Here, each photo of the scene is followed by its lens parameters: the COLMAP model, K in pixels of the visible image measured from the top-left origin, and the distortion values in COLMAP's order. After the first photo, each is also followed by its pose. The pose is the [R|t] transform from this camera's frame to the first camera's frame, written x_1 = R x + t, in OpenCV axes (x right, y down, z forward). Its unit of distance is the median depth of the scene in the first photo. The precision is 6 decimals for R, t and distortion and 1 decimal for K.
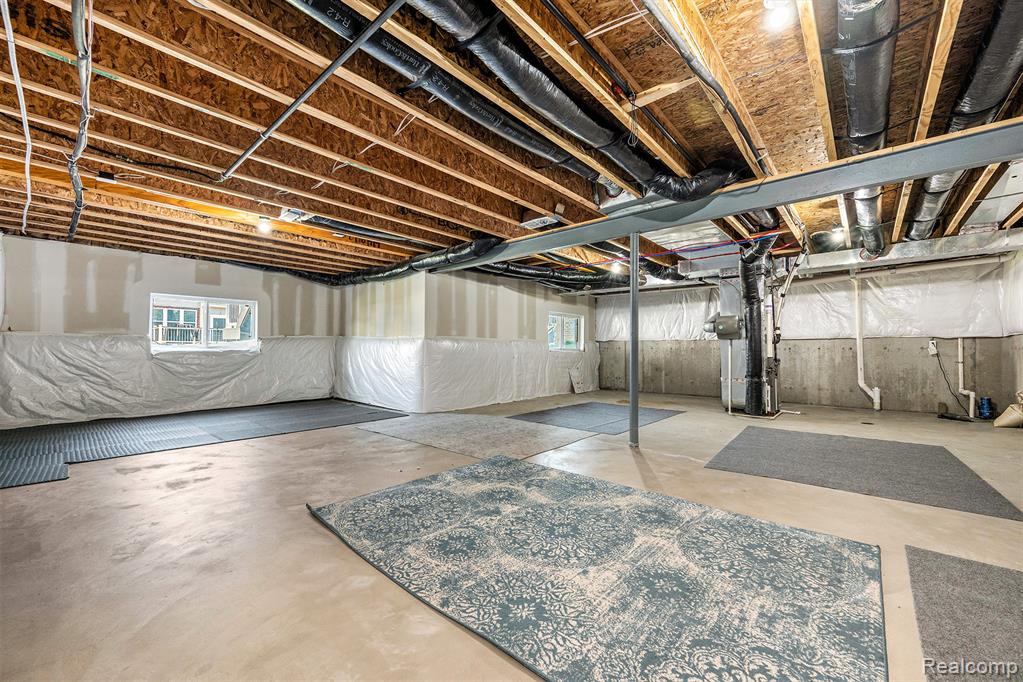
lens RADIAL K [[400.8, 0, 515.2], [0, 400.8, 346.4], [0, 0, 1]] dist [0.000810, 0.000027]
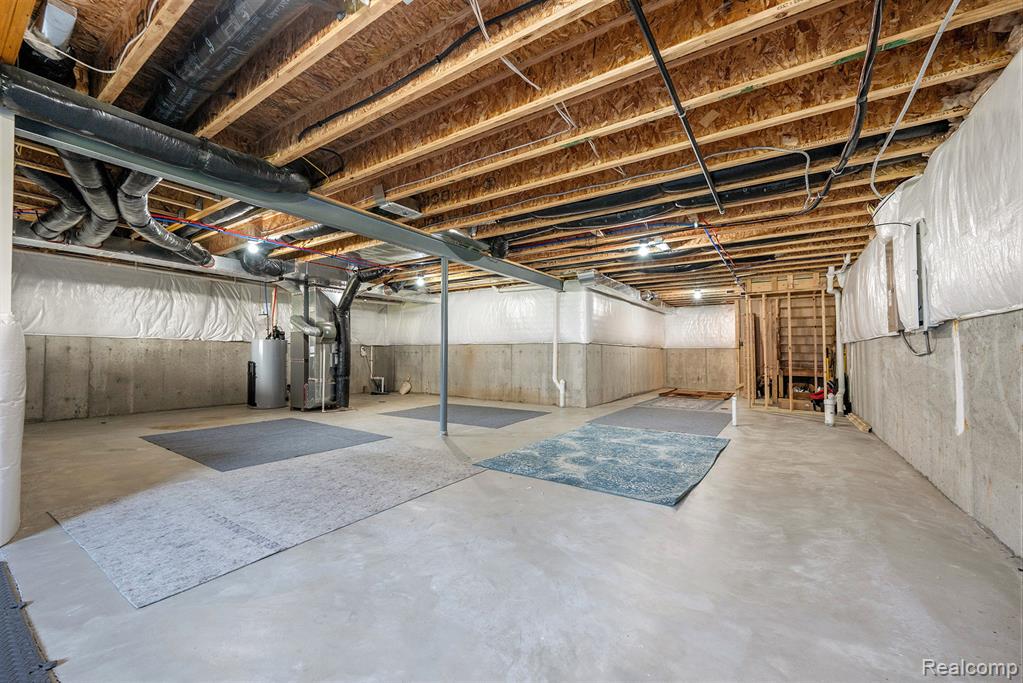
lens RADIAL K [[400.8, 0, 514.8], [0, 400.8, 340.5], [0, 0, 1]] dist [0.000810, 0.000027]
pose [[-0.128287, 0.030509, 0.991268, -1.277616], [-0.015163, 0.999350, -0.032720, 0.006101], [-0.991621, -0.019228, -0.127741, 1.300246]]
